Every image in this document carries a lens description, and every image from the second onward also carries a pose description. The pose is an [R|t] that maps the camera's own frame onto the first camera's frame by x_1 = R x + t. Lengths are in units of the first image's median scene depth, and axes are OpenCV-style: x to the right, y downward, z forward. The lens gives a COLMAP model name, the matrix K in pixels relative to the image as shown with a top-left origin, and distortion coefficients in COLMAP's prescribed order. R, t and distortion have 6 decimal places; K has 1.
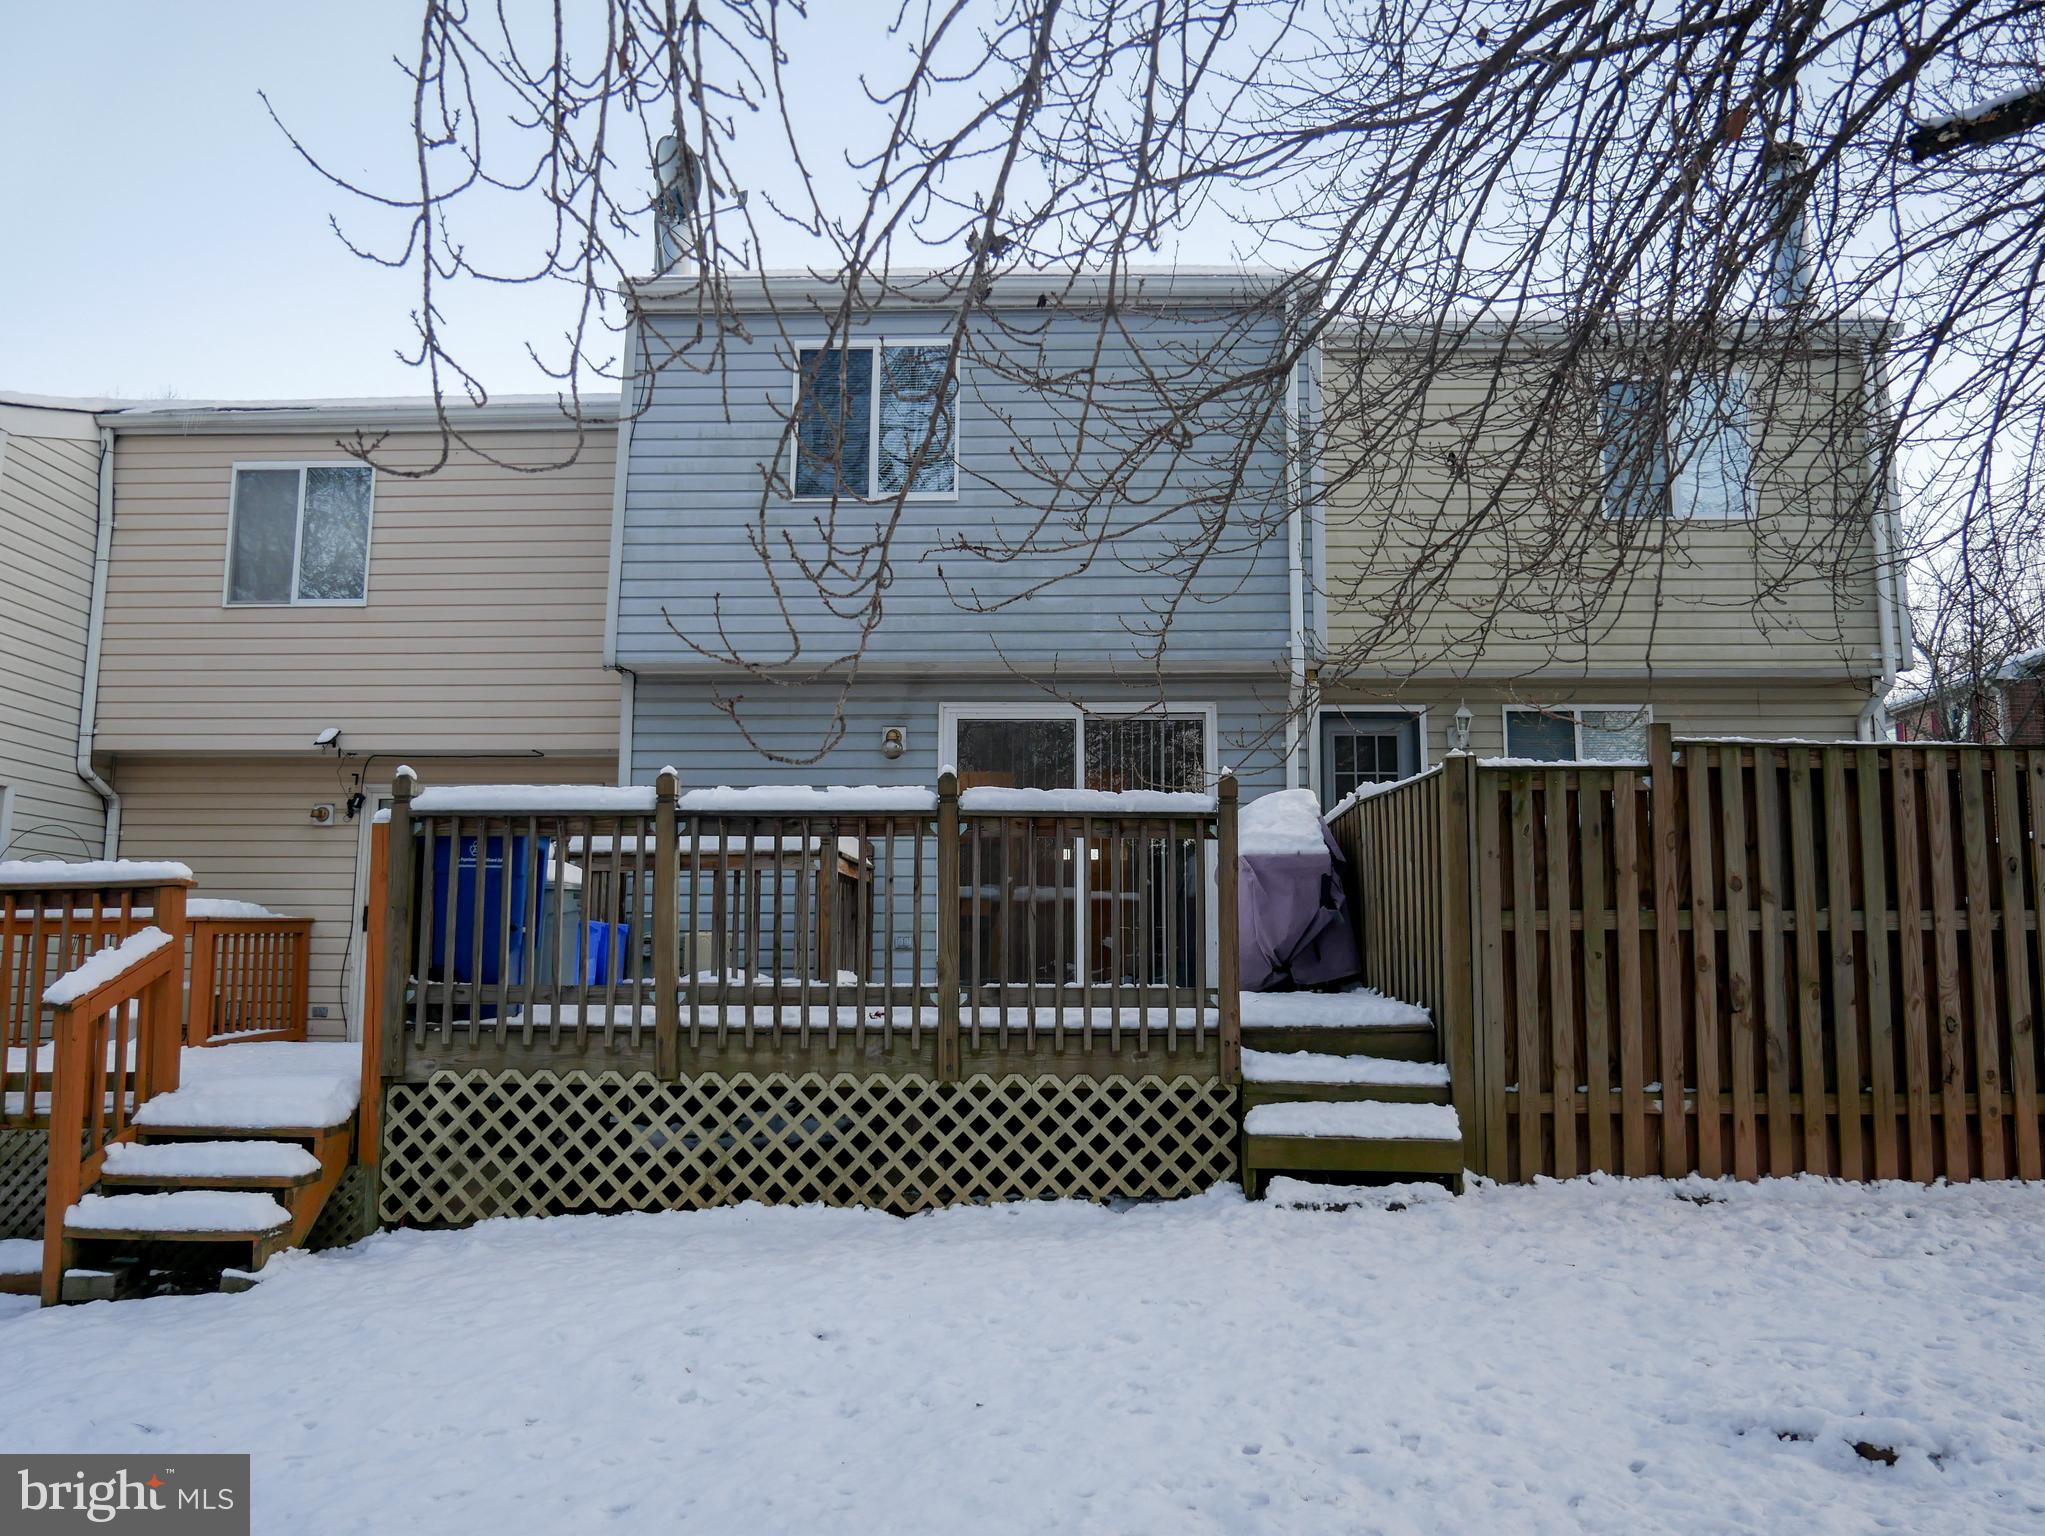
lens RADIAL K [[1592.9, 0, 1022.5], [0, 1592.9, 768.0], [0, 0, 1]] dist [-0.052109, 0.023433]
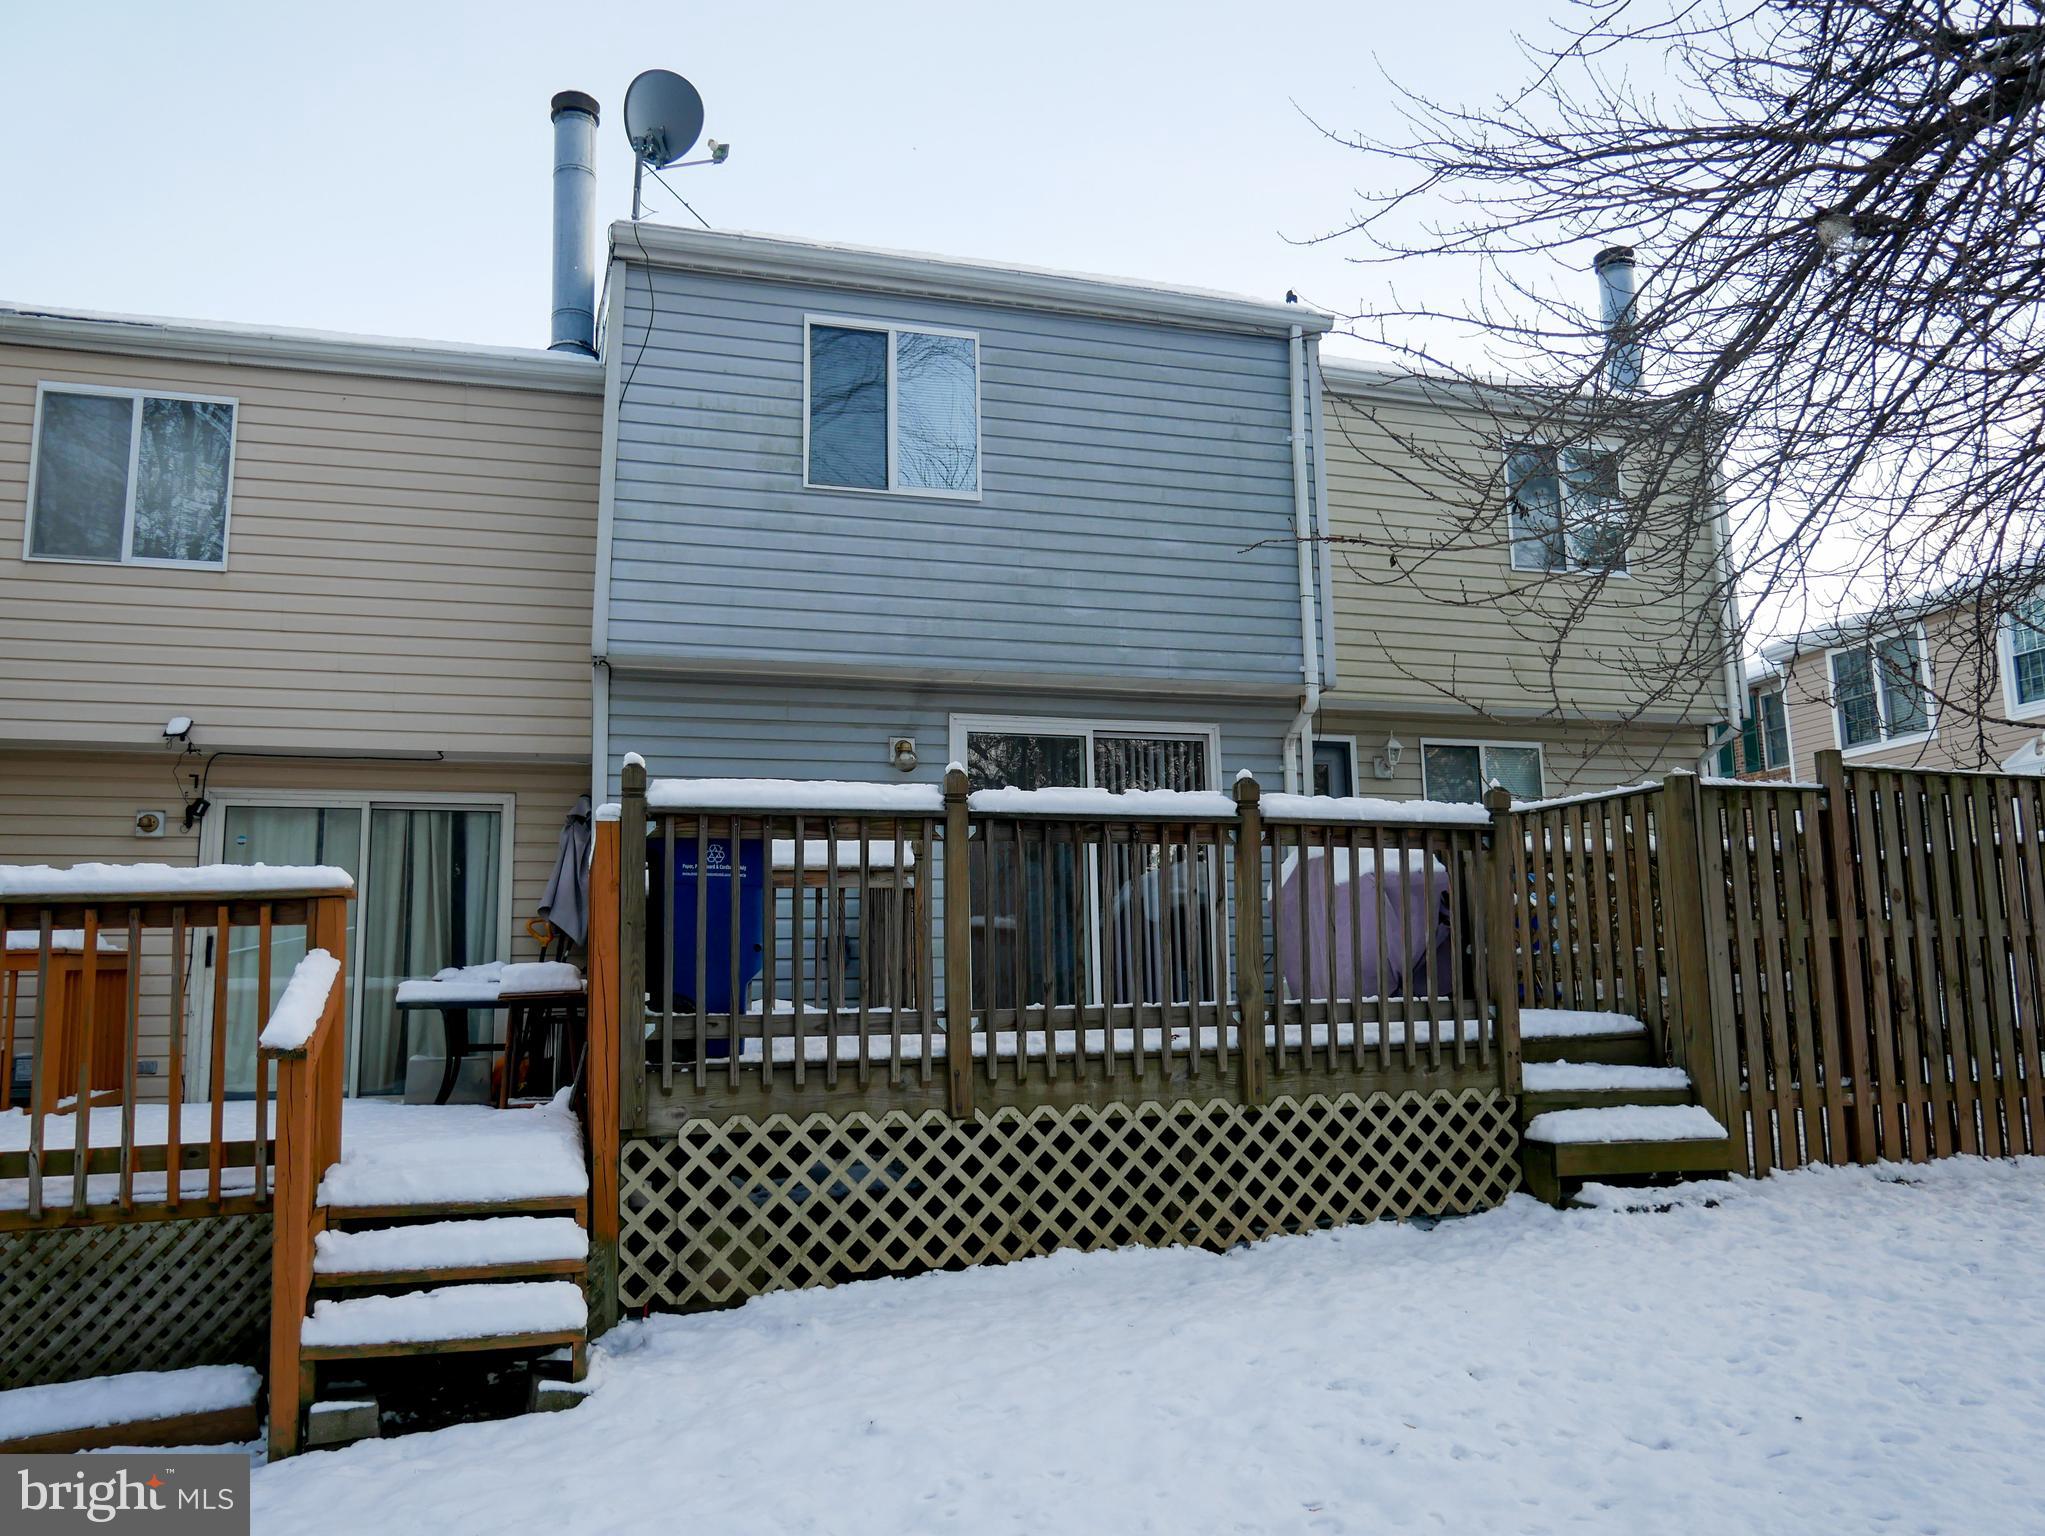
lens RADIAL K [[1592.9, 0, 1022.5], [0, 1592.9, 768.0], [0, 0, 1]] dist [-0.052109, 0.023433]
pose [[0.944181, 0.028504, 0.328191, -0.489929], [-0.019369, 0.999329, -0.031073, 0.029710], [-0.328856, 0.022982, 0.944100, 0.153409]]
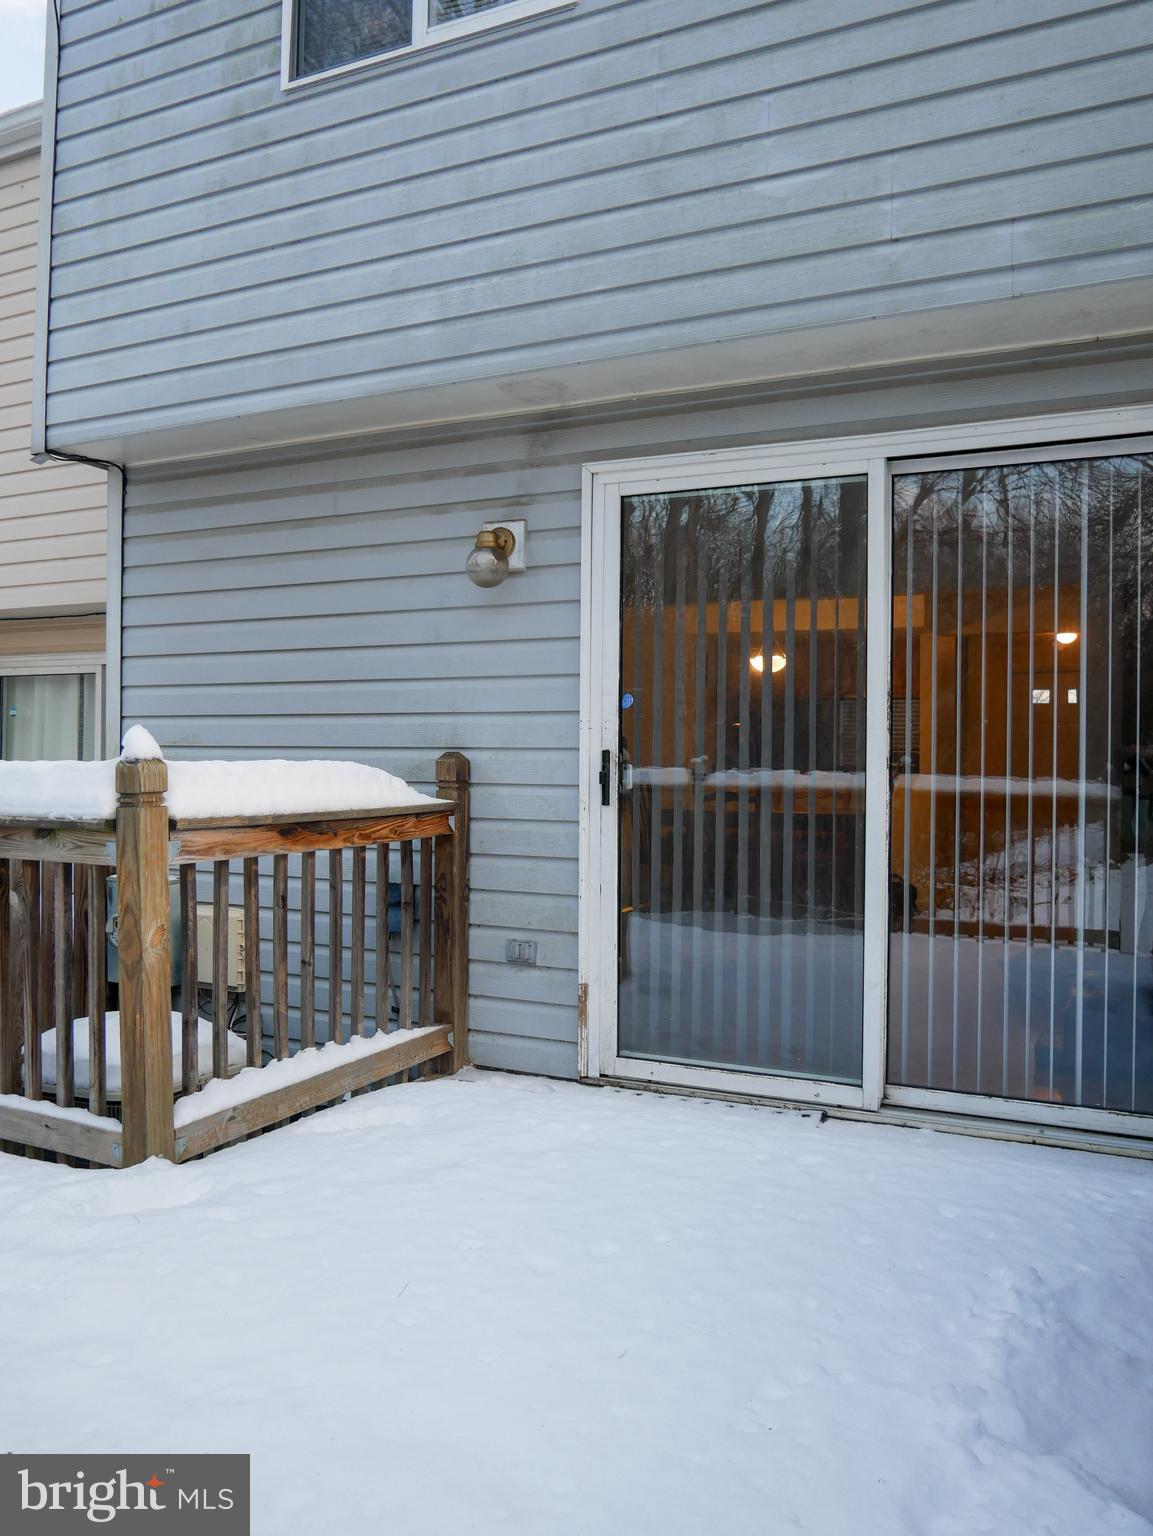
lens RADIAL K [[1196.4, 0, 576.5], [0, 1196.4, 768.0], [0, 0, 1]] dist [-0.052109, 0.023433]
pose [[0.915238, 0.007154, -0.402849, 0.142034], [0.045760, 0.991527, 0.121571, 0.009367], [0.400306, -0.129701, 0.907157, 1.012377]]
